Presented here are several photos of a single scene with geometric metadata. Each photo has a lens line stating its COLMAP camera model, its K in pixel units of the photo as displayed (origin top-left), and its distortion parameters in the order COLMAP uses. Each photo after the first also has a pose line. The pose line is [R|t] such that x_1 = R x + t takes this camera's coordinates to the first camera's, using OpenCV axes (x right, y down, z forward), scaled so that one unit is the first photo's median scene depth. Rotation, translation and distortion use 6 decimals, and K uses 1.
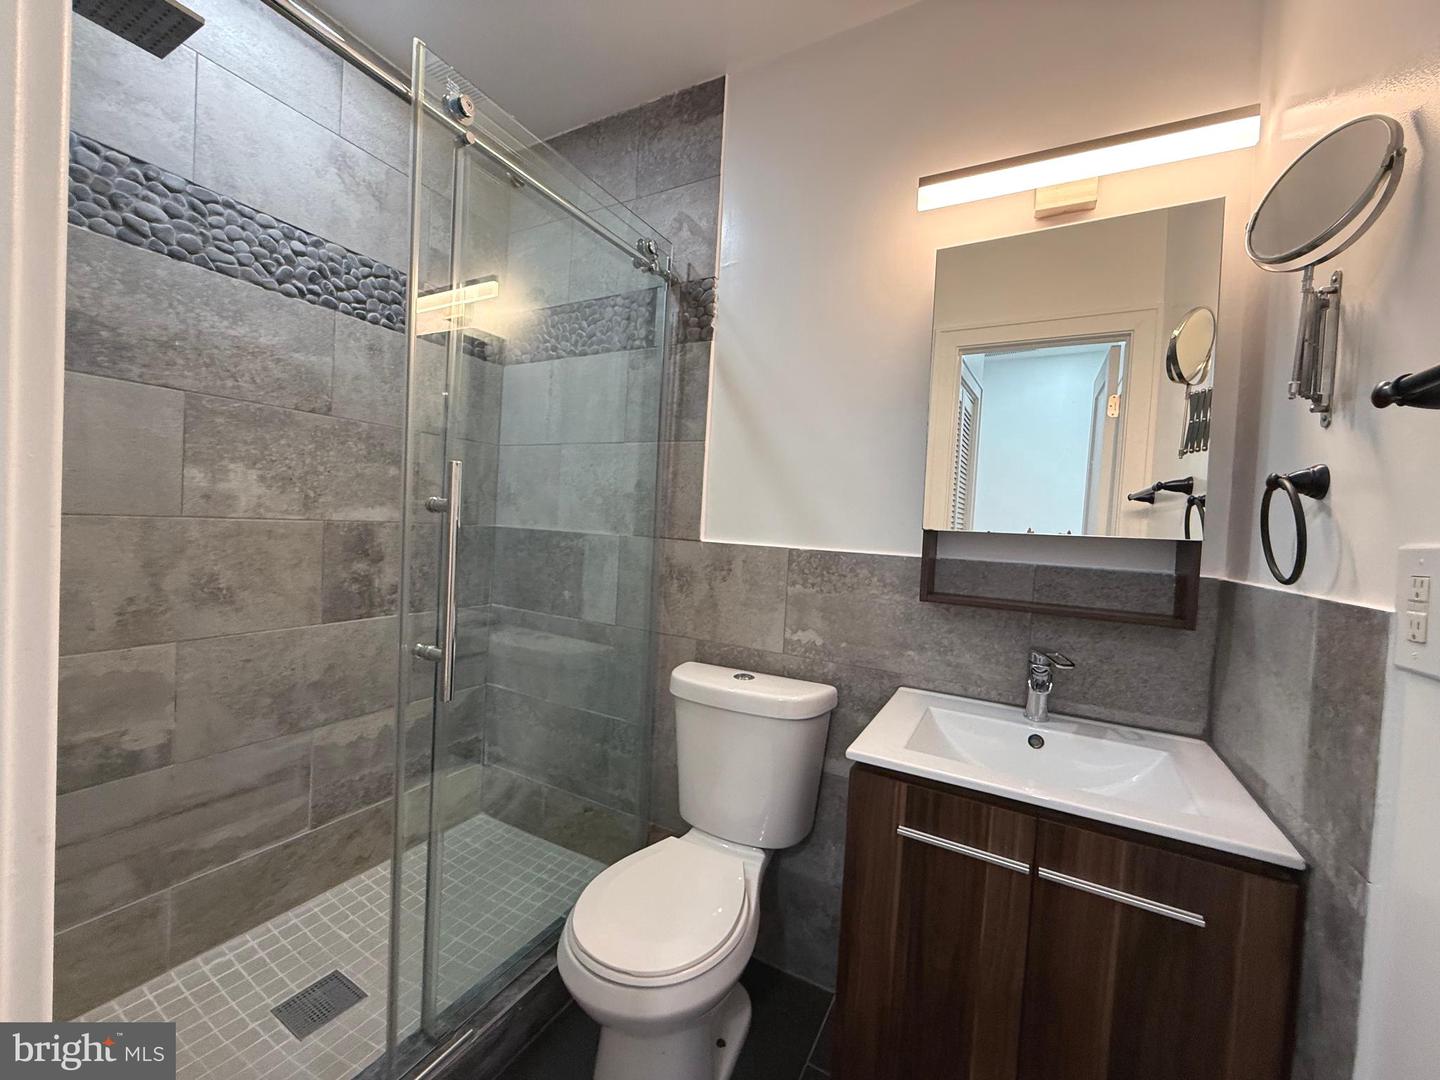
lens RADIAL K [[573.9, 0, 719.2], [0, 573.9, 539.0], [0, 0, 1]] dist [-0.000381, 0.000085]
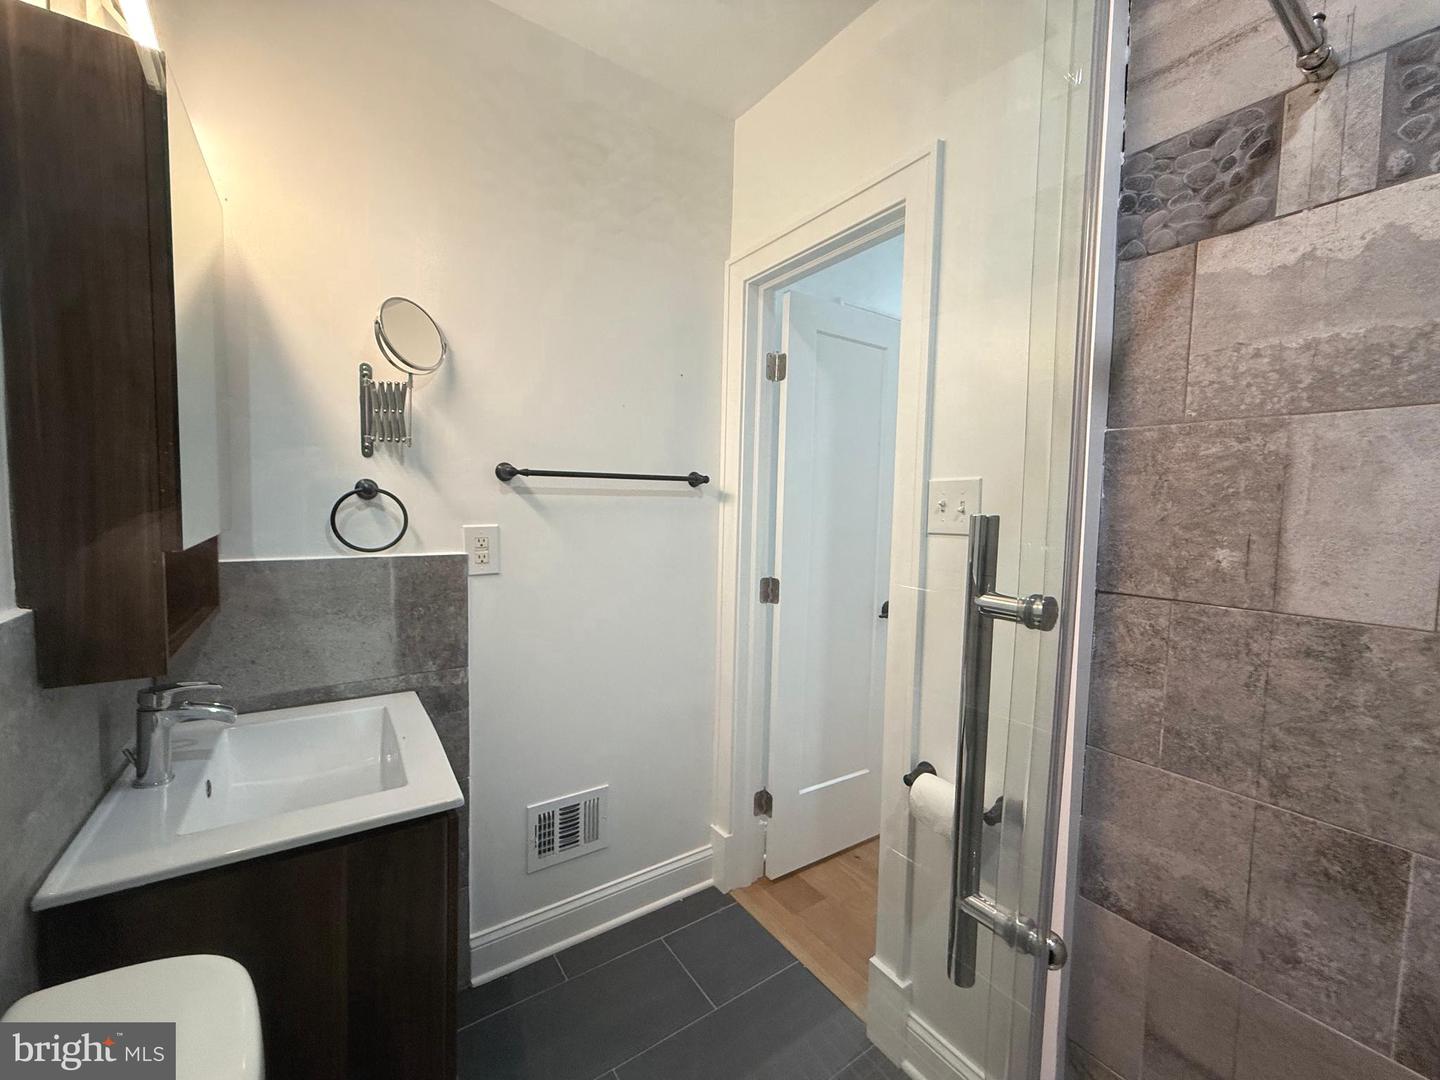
lens RADIAL K [[573.9, 0, 717.9], [0, 573.9, 537.1], [0, 0, 1]] dist [-0.000381, 0.000085]
pose [[-0.888396, -0.102560, 0.447475, -0.321250], [-0.059845, 0.992281, 0.108615, -0.103881], [-0.455161, 0.069714, -0.887676, 1.033015]]
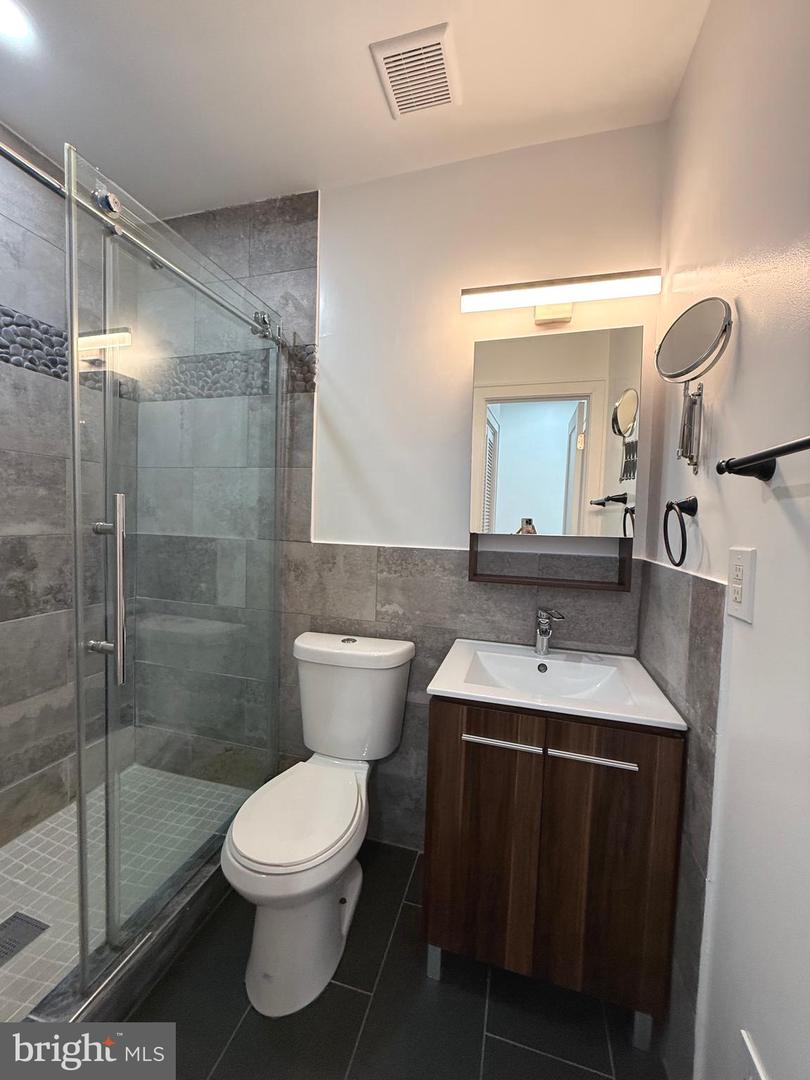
lens RADIAL K [[430.5, 0, 406.6], [0, 430.5, 538.6], [0, 0, 1]] dist [-0.000381, 0.000085]
pose [[0.975232, -0.034198, 0.218527, -0.037643], [0.027720, 0.999083, 0.032642, -0.034701], [-0.219442, -0.025776, 0.975285, -0.036510]]
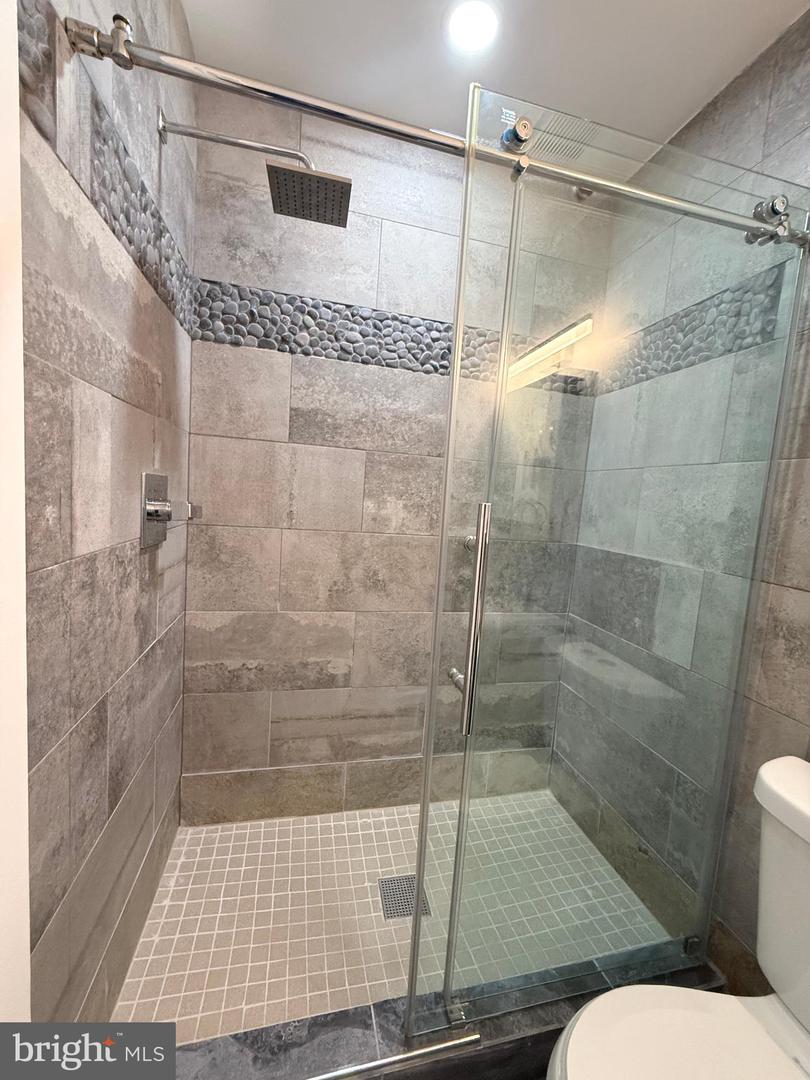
lens RADIAL K [[430.5, 0, 406.5], [0, 430.5, 538.4], [0, 0, 1]] dist [-0.000381, 0.000085]
pose [[0.671052, 0.067242, -0.738355, 0.003096], [-0.057491, 0.997599, 0.038601, -0.063630], [0.739178, 0.016546, 0.673307, 0.265608]]
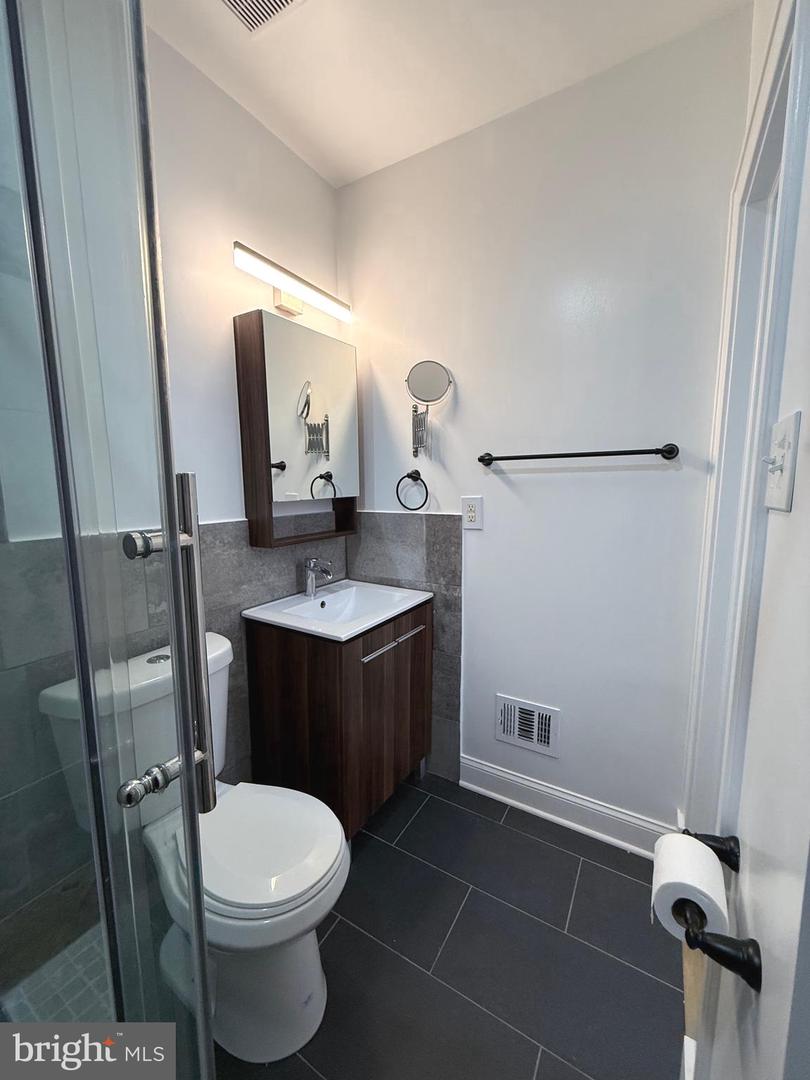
lens RADIAL K [[430.5, 0, 404.6], [0, 430.5, 536.6], [0, 0, 1]] dist [-0.000381, 0.000085]
pose [[0.037692, -0.178306, 0.983253, -0.631329], [0.035491, 0.983570, 0.177003, -0.094330], [-0.998659, 0.028225, 0.043401, 0.490338]]
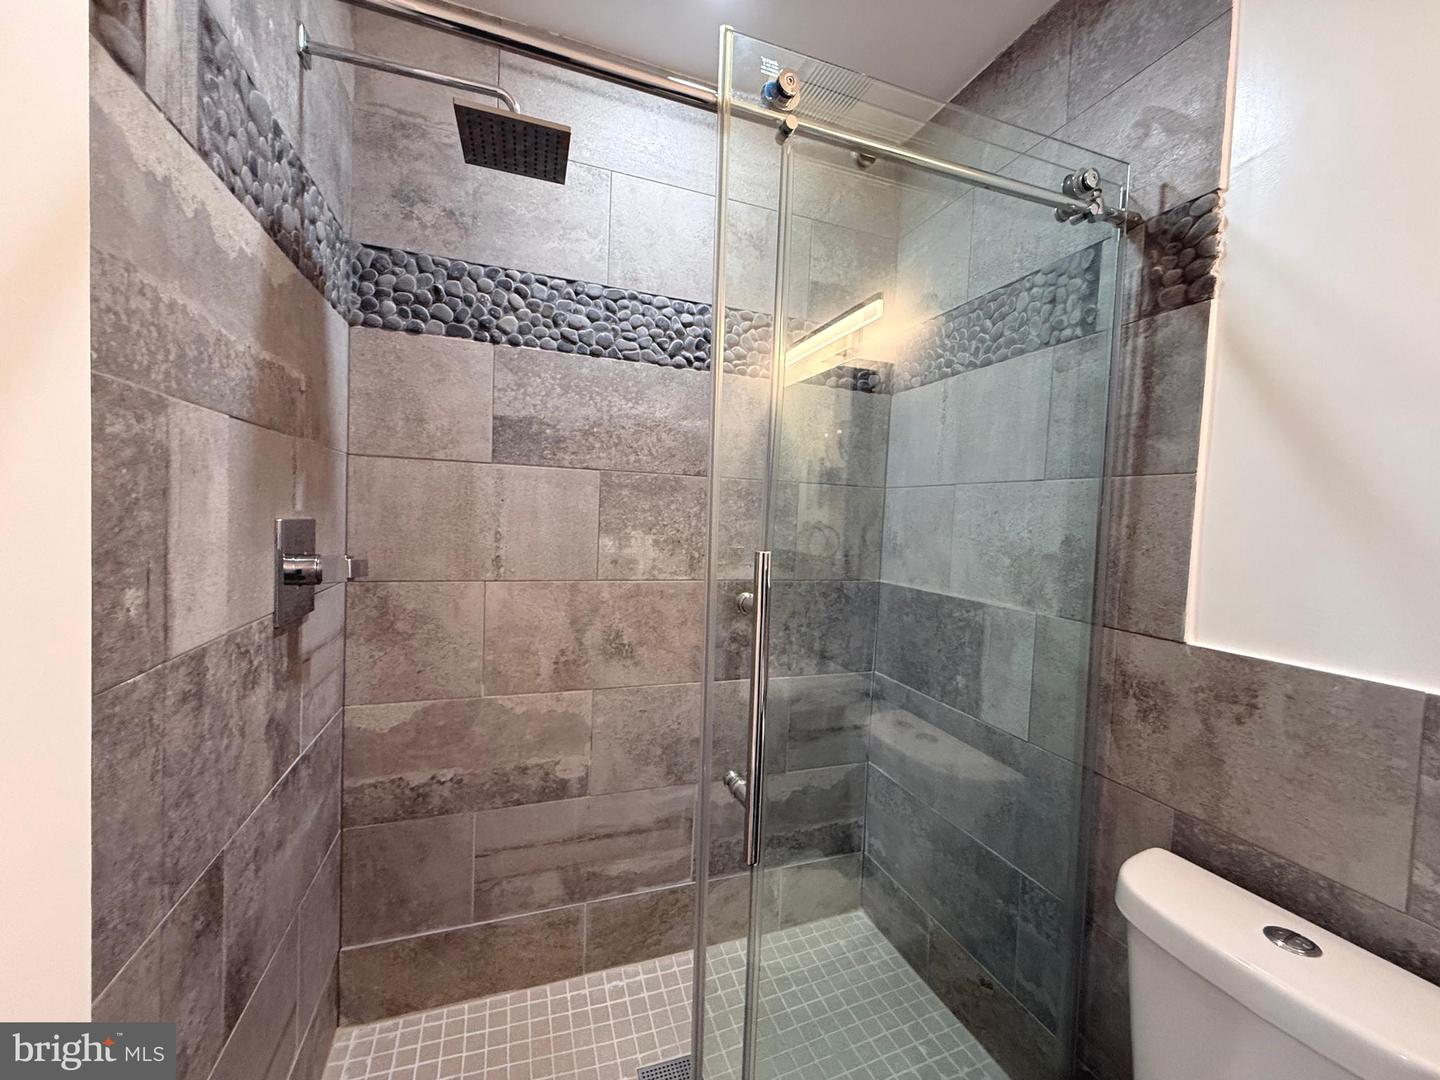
lens RADIAL K [[573.9, 0, 719.5], [0, 573.9, 538.7], [0, 0, 1]] dist [-0.000381, 0.000085]
pose [[0.748372, 0.003427, -0.663270, 0.000311], [-0.019068, 0.999685, -0.016349, -0.092433], [0.663005, 0.024882, 0.748201, 0.263686]]
